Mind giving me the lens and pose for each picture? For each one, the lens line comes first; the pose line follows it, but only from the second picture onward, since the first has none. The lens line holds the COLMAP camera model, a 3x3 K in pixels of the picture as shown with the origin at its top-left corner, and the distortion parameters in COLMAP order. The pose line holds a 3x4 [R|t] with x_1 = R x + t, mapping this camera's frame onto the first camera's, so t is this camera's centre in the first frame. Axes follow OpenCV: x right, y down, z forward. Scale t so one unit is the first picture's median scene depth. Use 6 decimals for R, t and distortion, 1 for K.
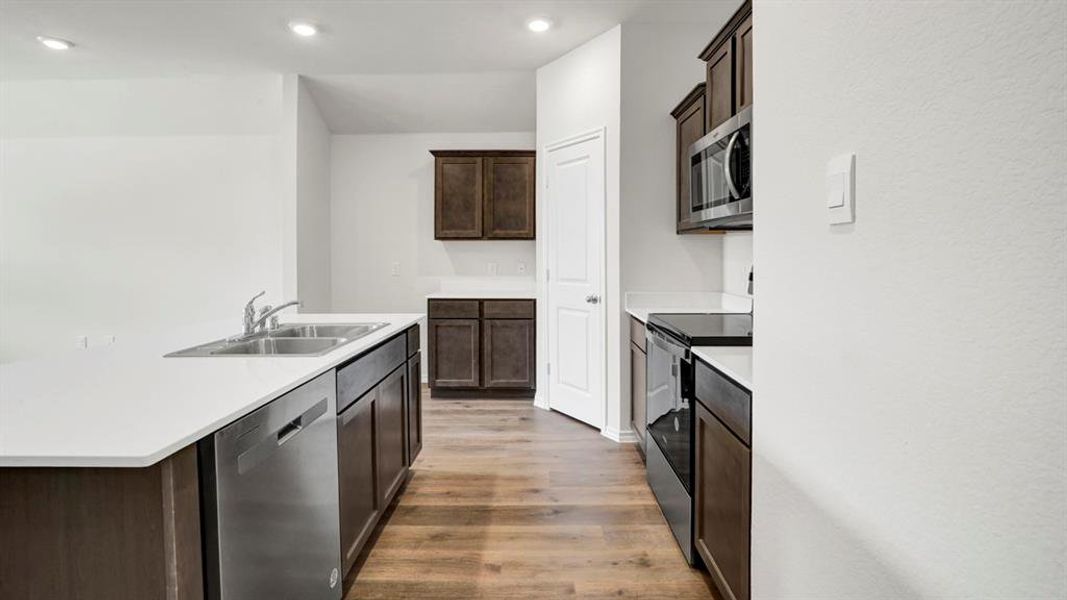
lens RADIAL K [[508.2, 0, 535.4], [0, 508.2, 276.4], [0, 0, 1]] dist [-0.031267, -0.000175]
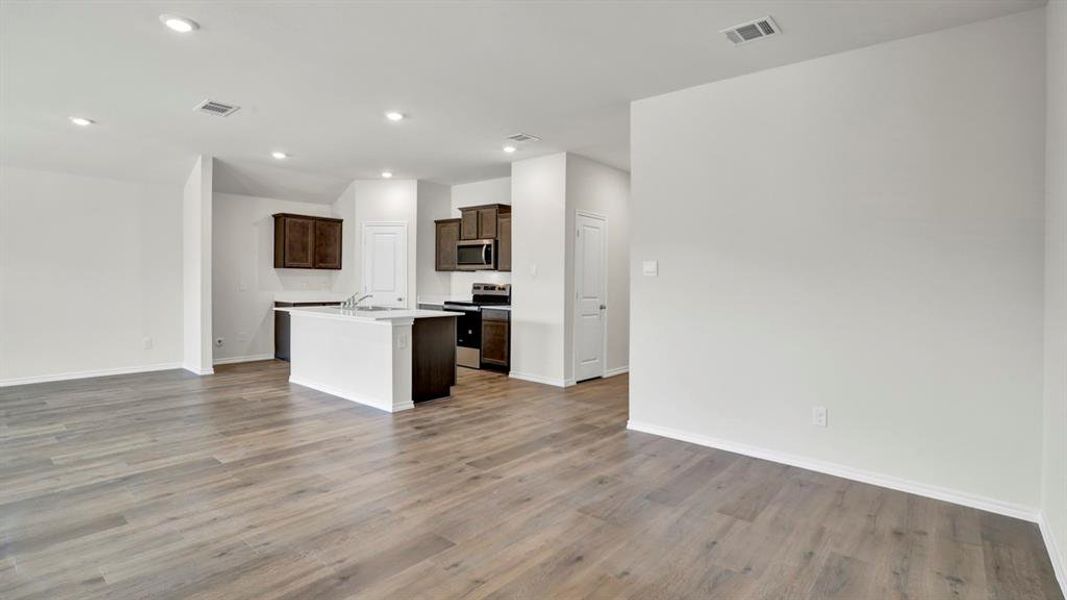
lens RADIAL K [[521.7, 0, 533.5], [0, 521.7, 300.0], [0, 0, 1]] dist [-0.003565, -0.000551]
pose [[0.638846, -0.016096, 0.769167, -0.984435], [0.015948, 0.999843, 0.007678, 0.031359], [-0.769170, 0.007361, 0.639002, -0.692867]]
